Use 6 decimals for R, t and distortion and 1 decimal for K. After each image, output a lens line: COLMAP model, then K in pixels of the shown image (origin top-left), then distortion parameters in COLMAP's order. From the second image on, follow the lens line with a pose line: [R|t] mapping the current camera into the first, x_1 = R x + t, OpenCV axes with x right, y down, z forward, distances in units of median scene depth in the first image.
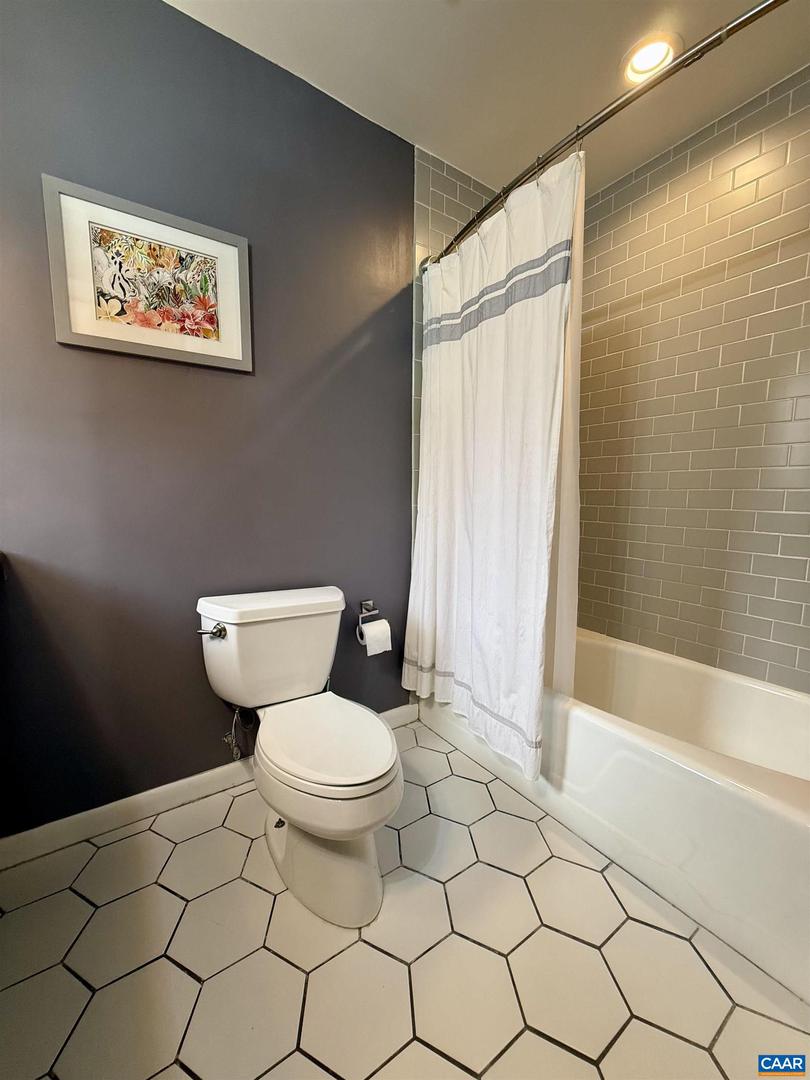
lens RADIAL K [[429.7, 0, 402.7], [0, 429.7, 539.5], [0, 0, 1]] dist [-0.001147, 0.000591]
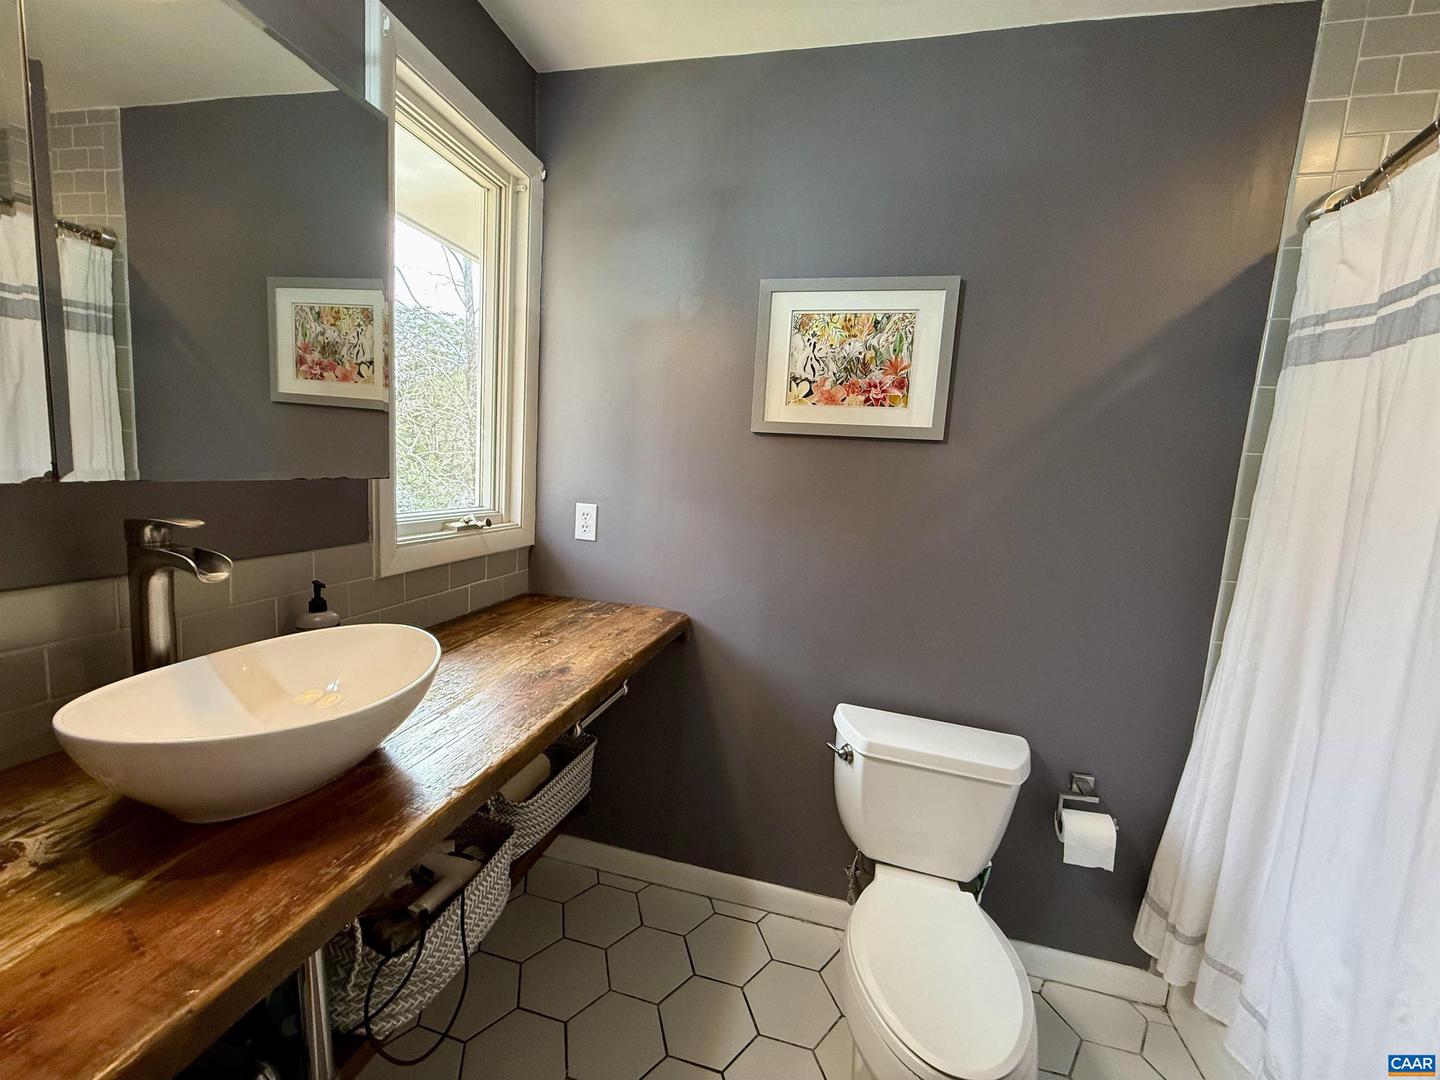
lens RADIAL K [[572.9, 0, 715.7], [0, 572.9, 537.3], [0, 0, 1]] dist [-0.001147, 0.000591]
pose [[0.665633, 0.127044, -0.735386, 0.173326], [-0.142515, 0.988908, 0.041844, -0.211548], [0.732545, 0.076951, 0.676355, 0.002213]]
